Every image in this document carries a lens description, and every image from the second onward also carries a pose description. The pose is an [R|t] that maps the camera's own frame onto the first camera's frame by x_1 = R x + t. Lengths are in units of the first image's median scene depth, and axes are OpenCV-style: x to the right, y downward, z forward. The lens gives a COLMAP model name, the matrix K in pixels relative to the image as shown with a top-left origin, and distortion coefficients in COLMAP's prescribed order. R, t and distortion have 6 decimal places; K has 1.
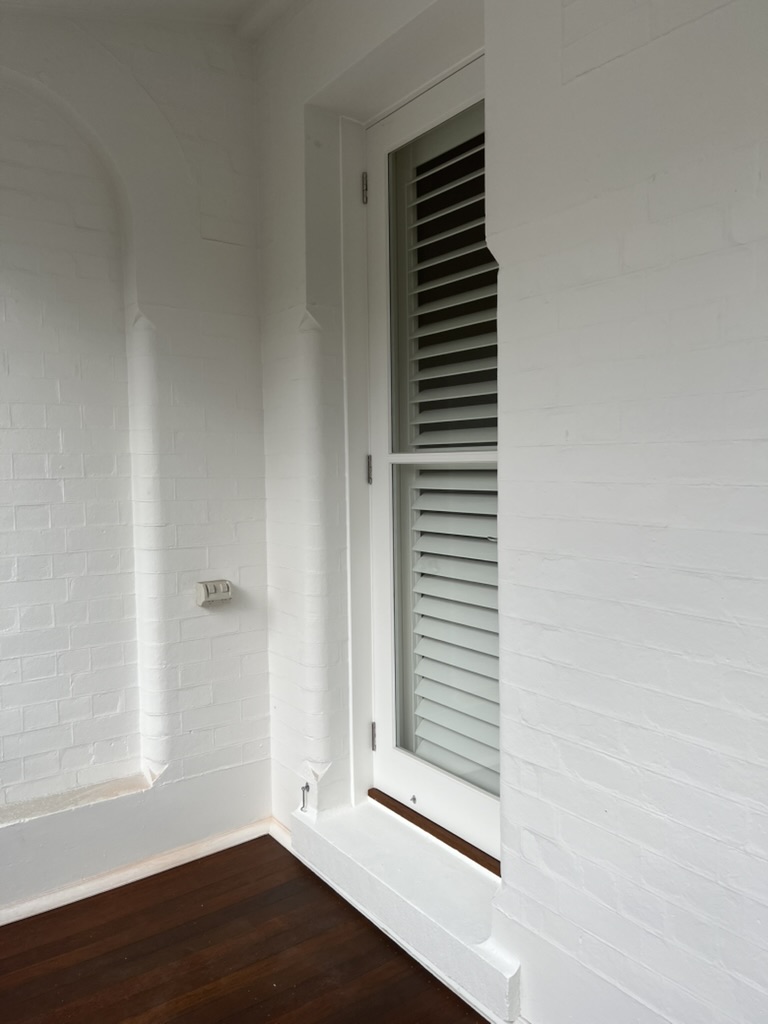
lens RADIAL K [[773.3, 0, 383.7], [0, 773.3, 513.0], [0, 0, 1]] dist [0.015315, 0.000750]
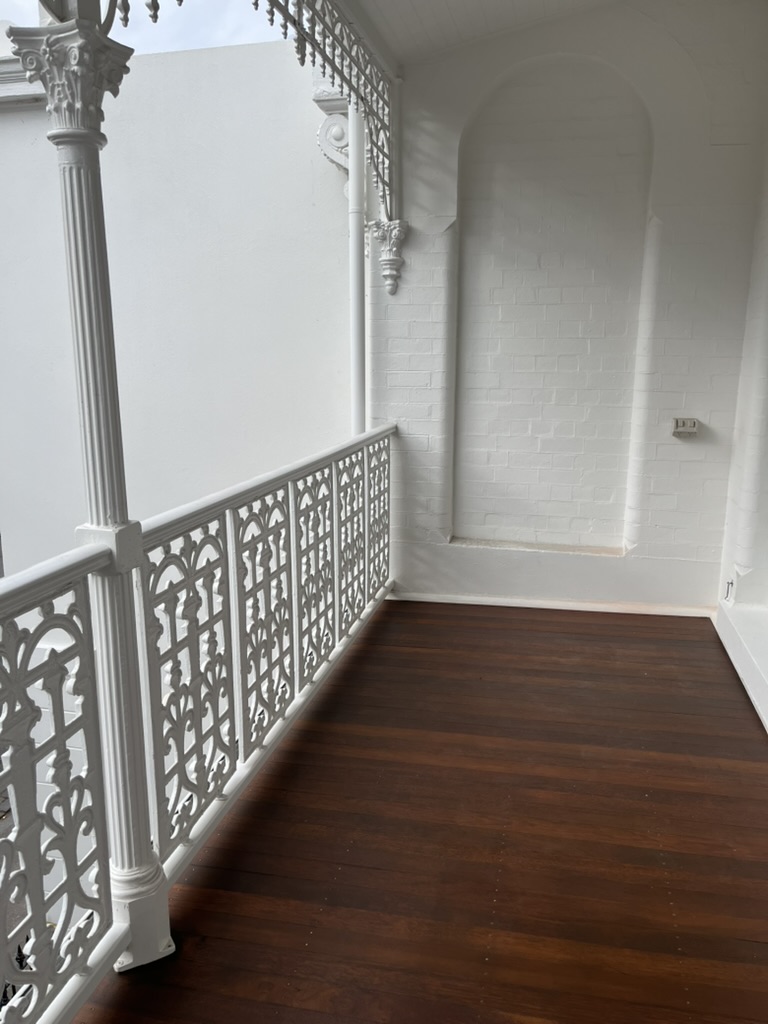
lens RADIAL K [[773.3, 0, 384.0], [0, 773.3, 511.8], [0, 0, 1]] dist [0.015315, 0.000750]
pose [[0.666366, 0.175514, -0.724673, 0.436524], [-0.058185, 0.981177, 0.184135, 0.030651], [0.743351, -0.080536, 0.664036, -0.289705]]
